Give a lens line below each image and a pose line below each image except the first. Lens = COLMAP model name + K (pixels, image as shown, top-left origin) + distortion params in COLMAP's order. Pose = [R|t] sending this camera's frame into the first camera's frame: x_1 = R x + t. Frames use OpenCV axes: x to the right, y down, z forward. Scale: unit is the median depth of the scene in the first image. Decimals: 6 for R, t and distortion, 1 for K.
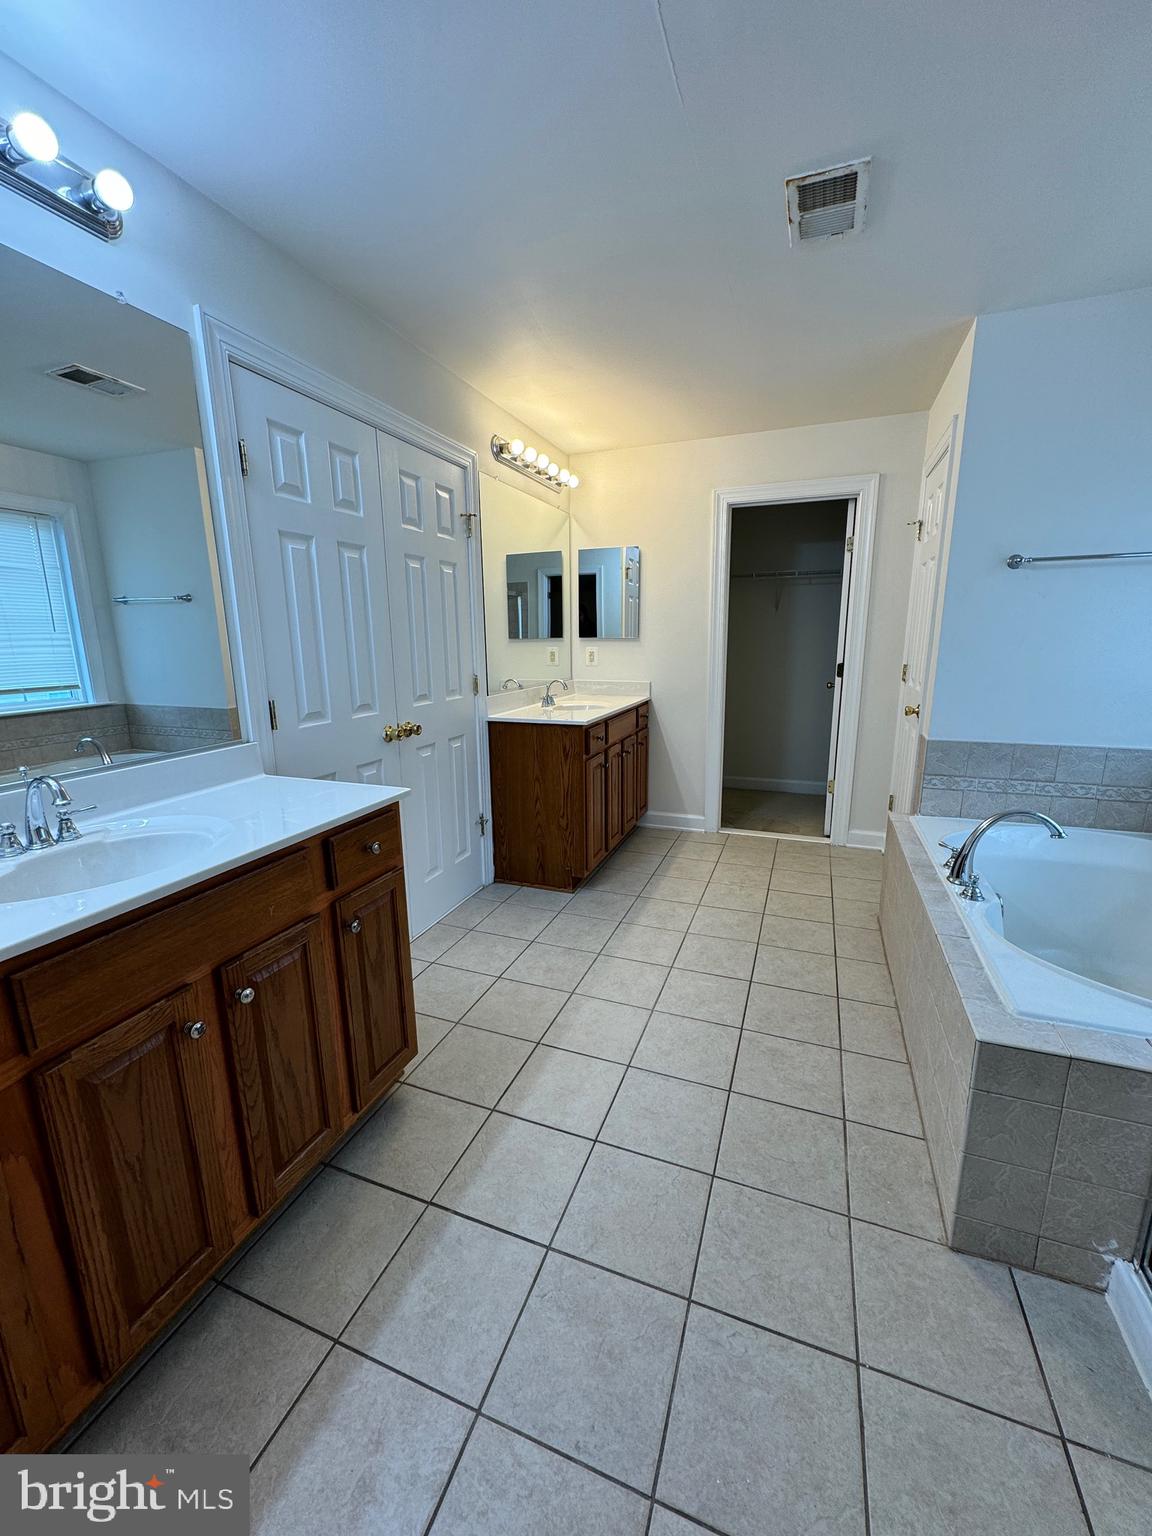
lens RADIAL K [[612.5, 0, 574.2], [0, 612.5, 767.7], [0, 0, 1]] dist [-0.000148, 0.000429]
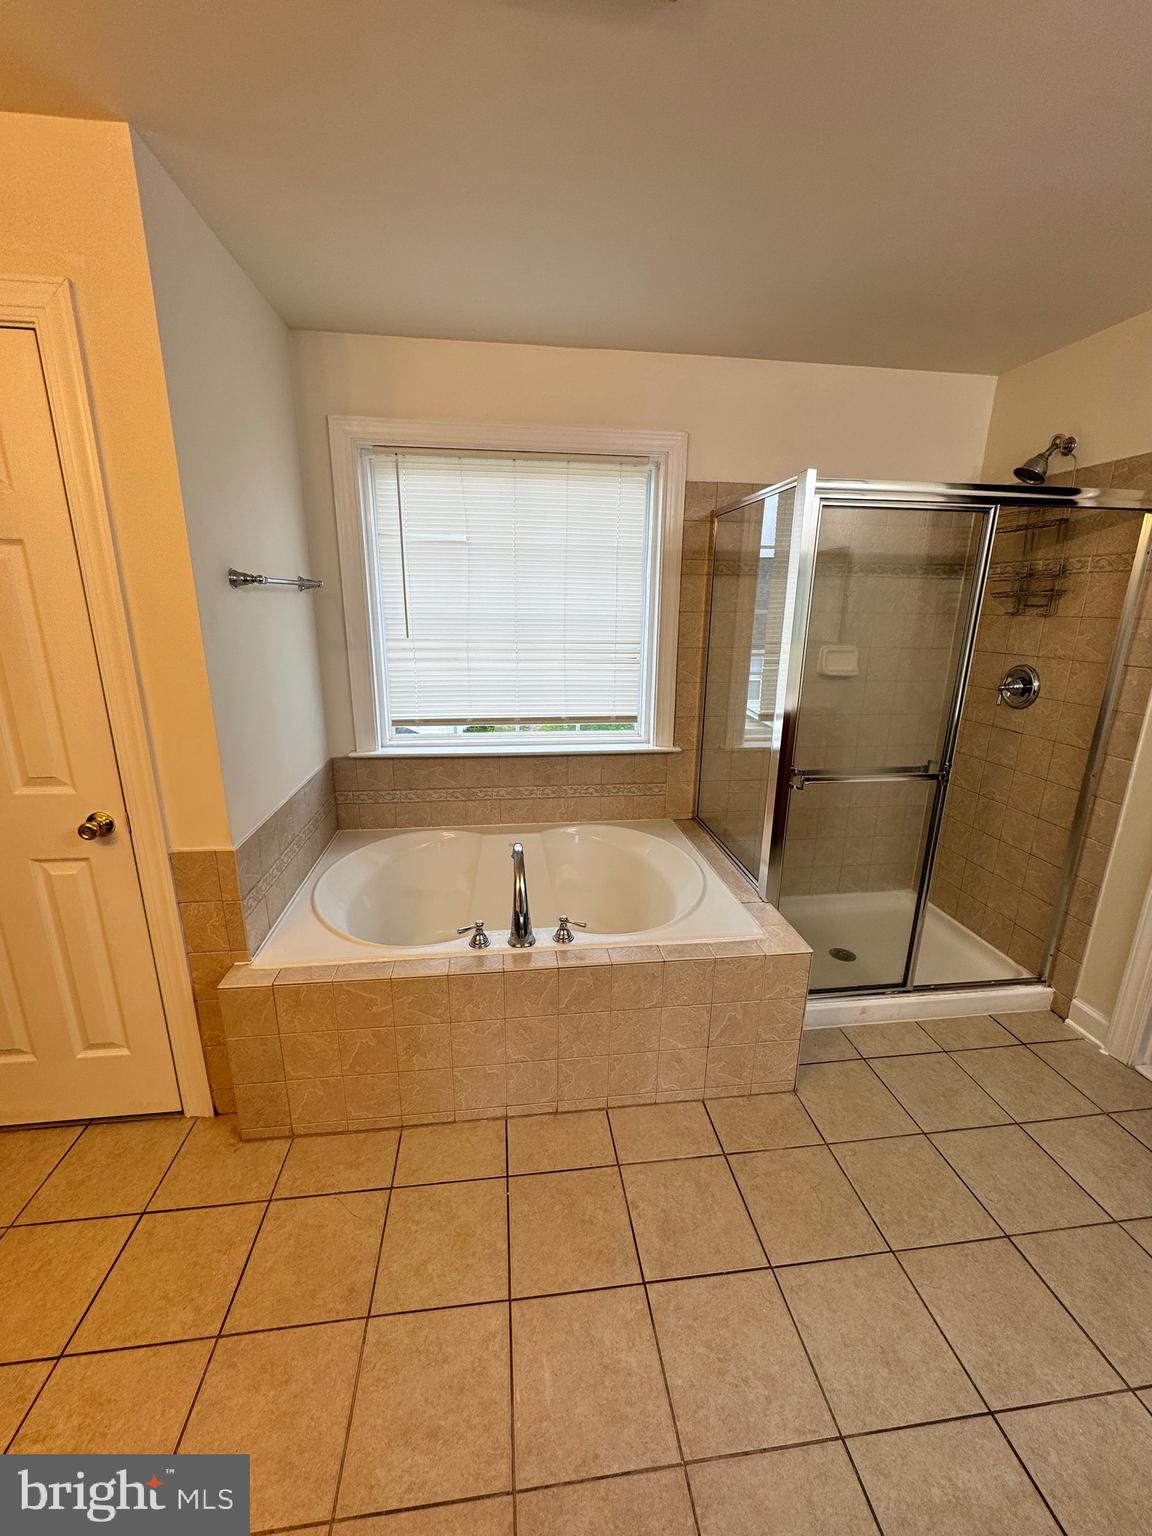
lens RADIAL K [[612.5, 0, 576.3], [0, 612.5, 768.3], [0, 0, 1]] dist [-0.000148, 0.000429]
pose [[-0.476306, -0.225063, 0.849988, -0.165118], [0.181174, 0.920823, 0.345343, -0.411880], [-0.860412, 0.318484, -0.397817, 1.356472]]
